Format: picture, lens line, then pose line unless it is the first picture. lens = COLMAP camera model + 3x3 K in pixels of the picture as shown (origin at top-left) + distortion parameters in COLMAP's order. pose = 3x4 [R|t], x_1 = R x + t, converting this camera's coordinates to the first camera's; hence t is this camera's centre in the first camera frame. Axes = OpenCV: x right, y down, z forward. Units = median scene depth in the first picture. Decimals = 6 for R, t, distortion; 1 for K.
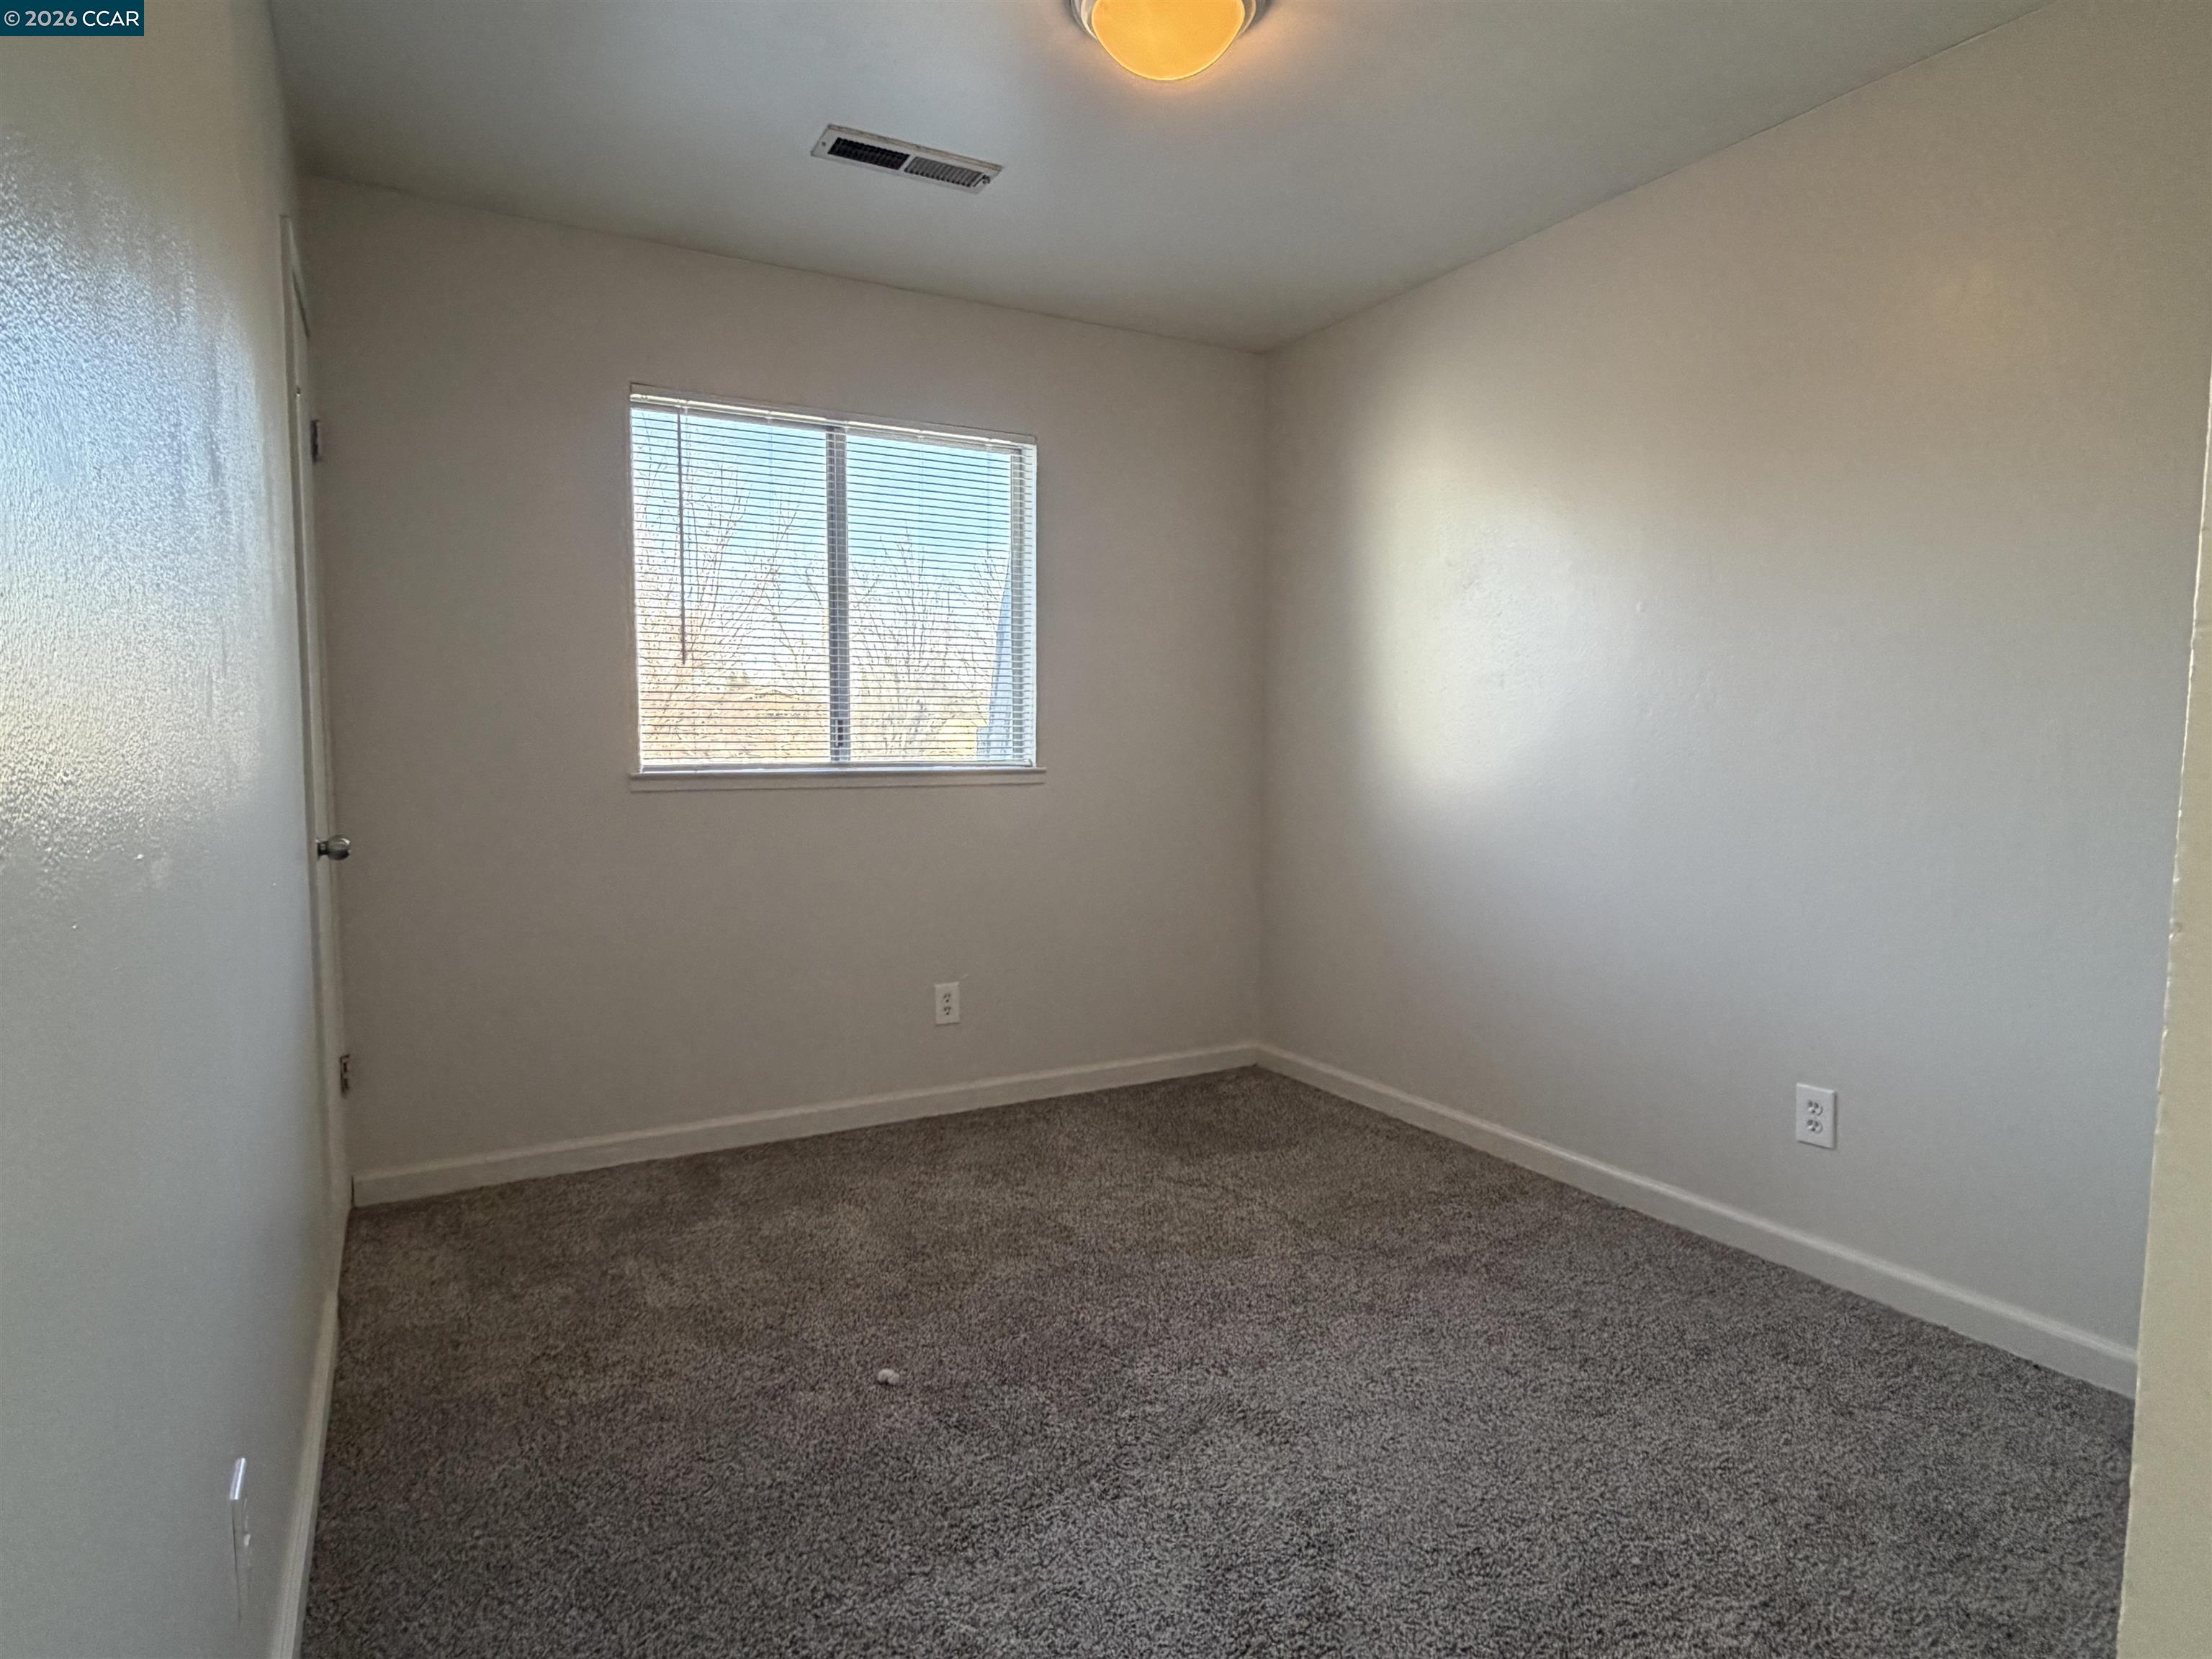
lens RADIAL K [[1240.9, 0, 1099.8], [0, 1240.9, 821.3], [0, 0, 1]] dist [0.003124, 0.000377]
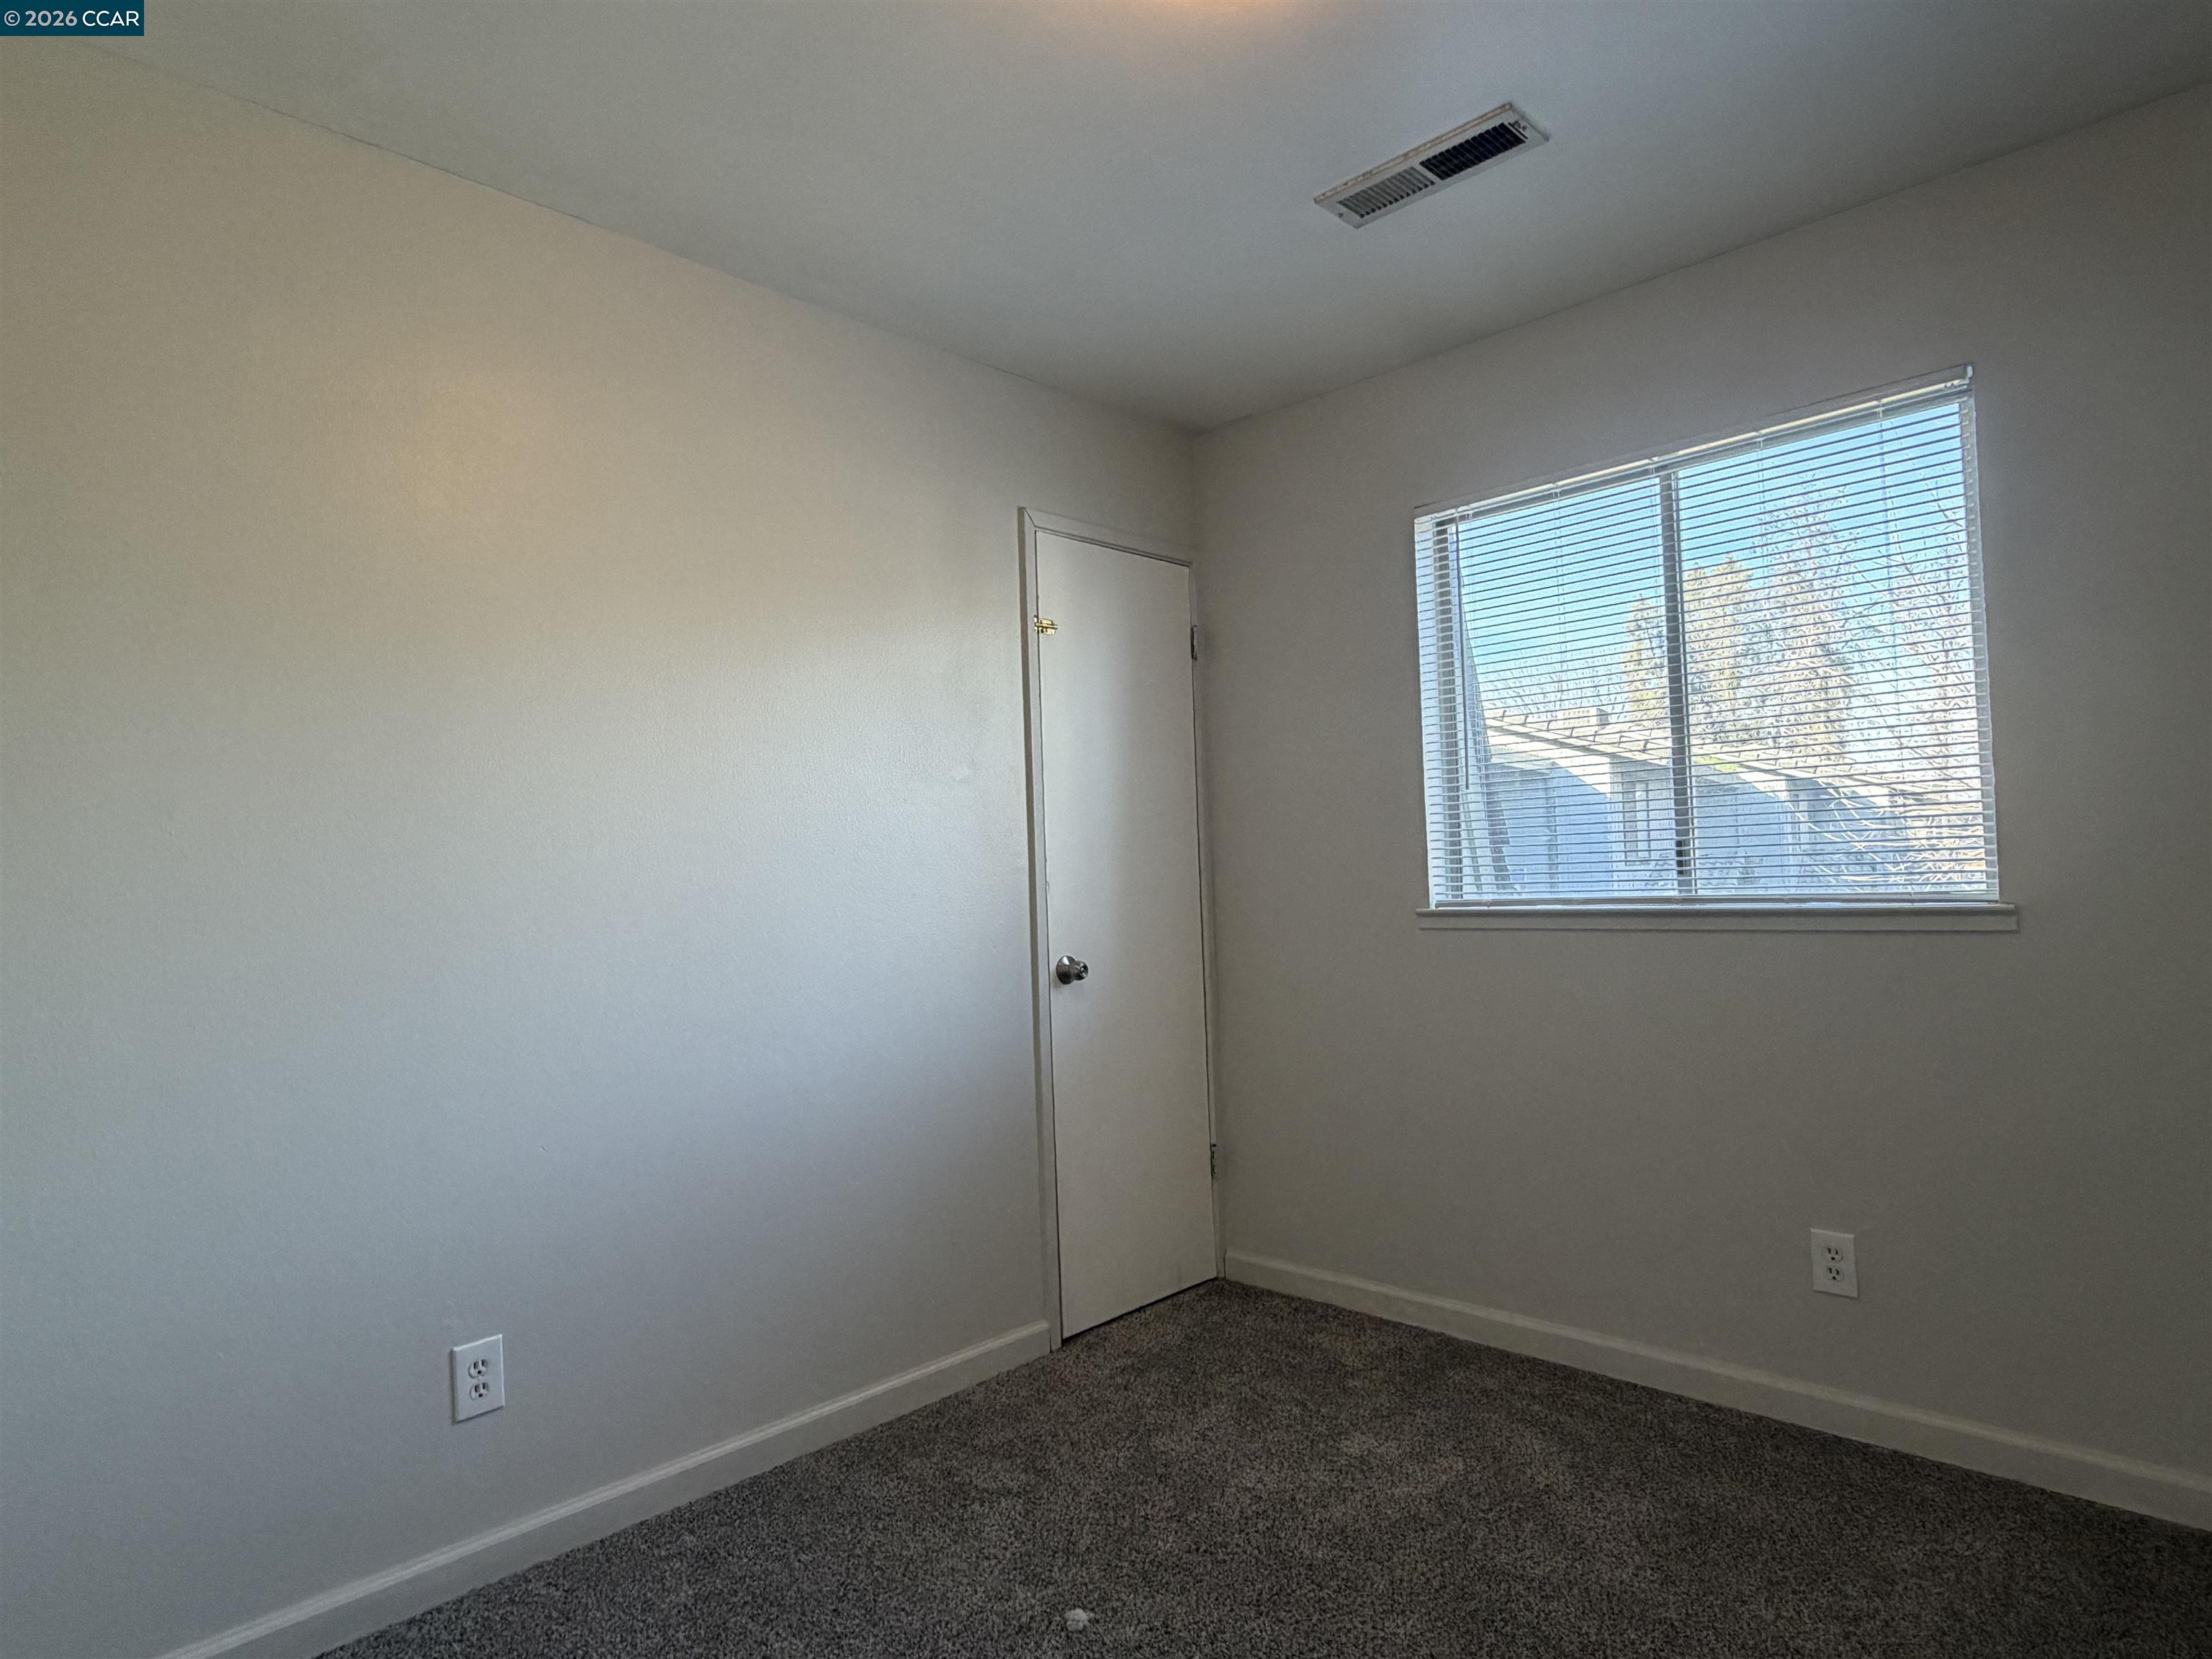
lens RADIAL K [[1240.9, 0, 1100.2], [0, 1240.9, 844.1], [0, 0, 1]] dist [0.003124, 0.000377]
pose [[0.283891, -0.041634, -0.957952, 0.425865], [-0.036173, 0.997881, -0.054089, -0.026129], [0.958174, 0.050007, 0.281784, 0.450242]]
